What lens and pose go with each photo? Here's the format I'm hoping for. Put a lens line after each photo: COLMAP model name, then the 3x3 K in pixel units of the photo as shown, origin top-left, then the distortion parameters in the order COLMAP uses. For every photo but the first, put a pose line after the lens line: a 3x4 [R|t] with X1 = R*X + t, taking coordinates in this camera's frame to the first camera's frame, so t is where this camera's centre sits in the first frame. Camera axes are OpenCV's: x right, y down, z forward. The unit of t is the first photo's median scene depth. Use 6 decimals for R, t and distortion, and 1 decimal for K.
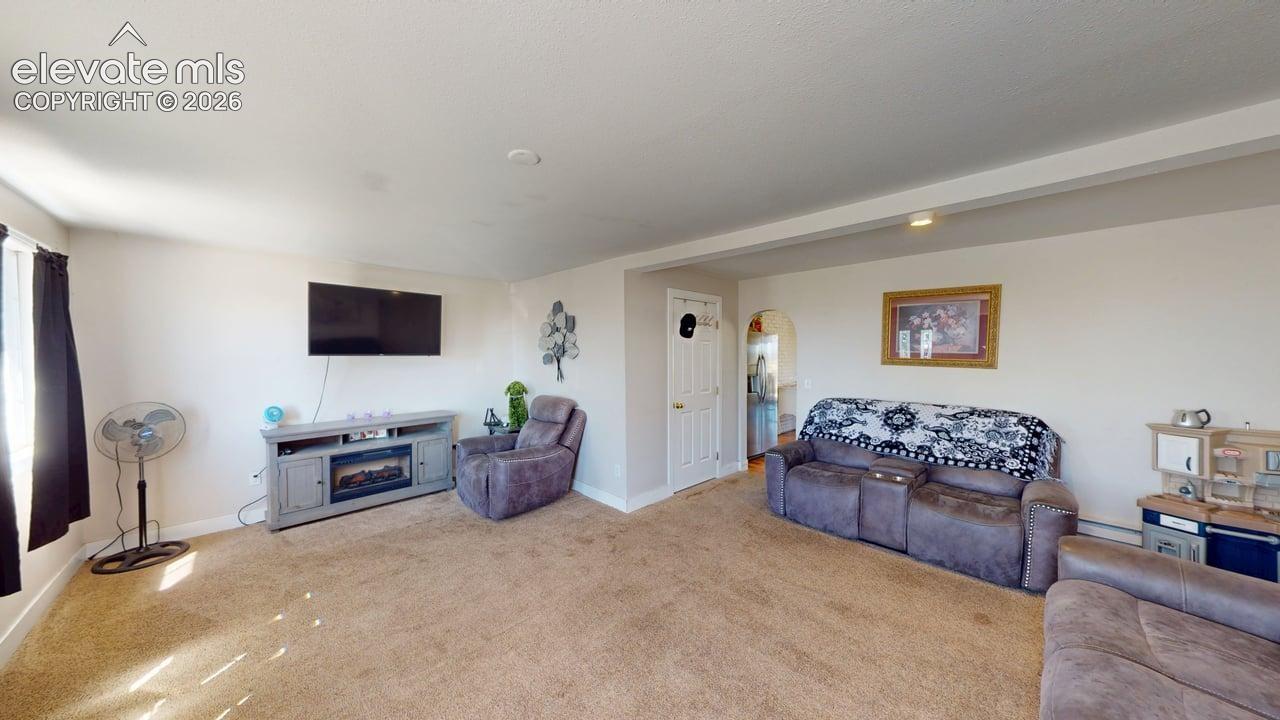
lens RADIAL K [[401.0, 0, 641.6], [0, 401.0, 360.5], [0, 0, 1]] dist [-0.000334, -0.000077]
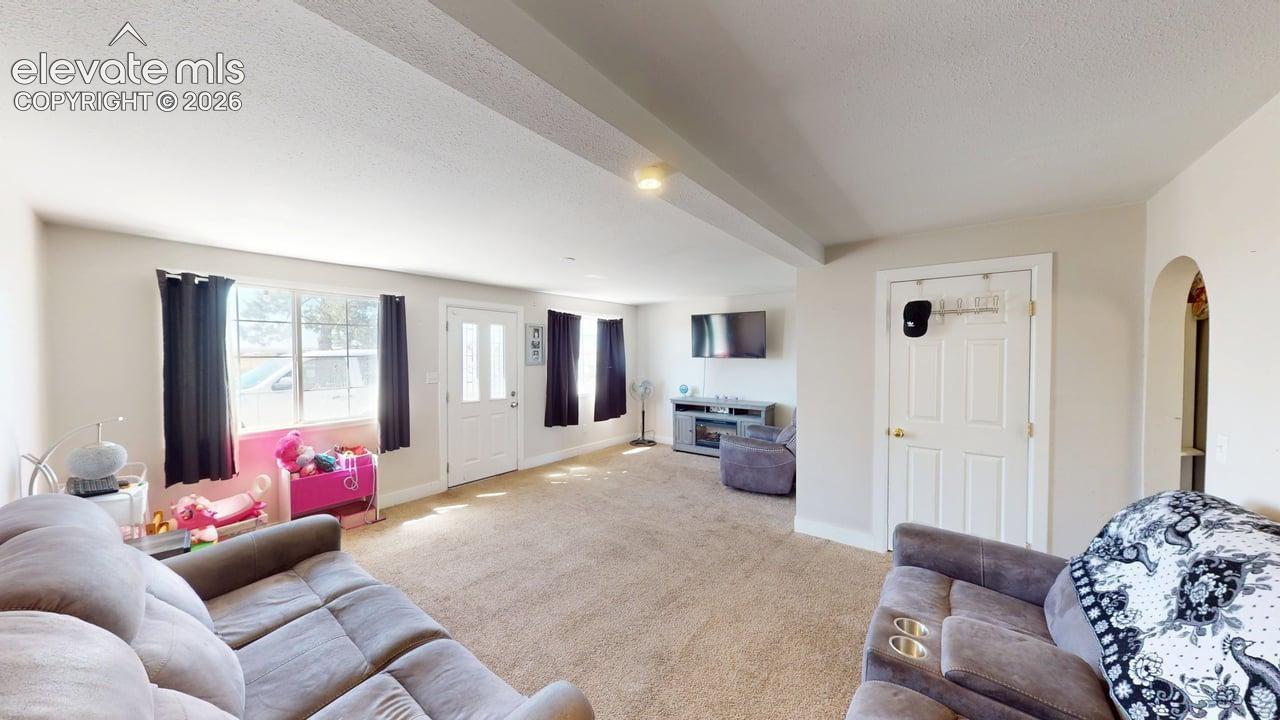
lens RADIAL K [[401.0, 0, 641.6], [0, 401.0, 360.5], [0, 0, 1]] dist [-0.000334, -0.000077]
pose [[0.145871, 0.017725, -0.989145, 0.888200], [-0.024320, 0.999602, 0.014326, -0.018557], [0.989005, 0.021966, 0.146244, 0.546840]]
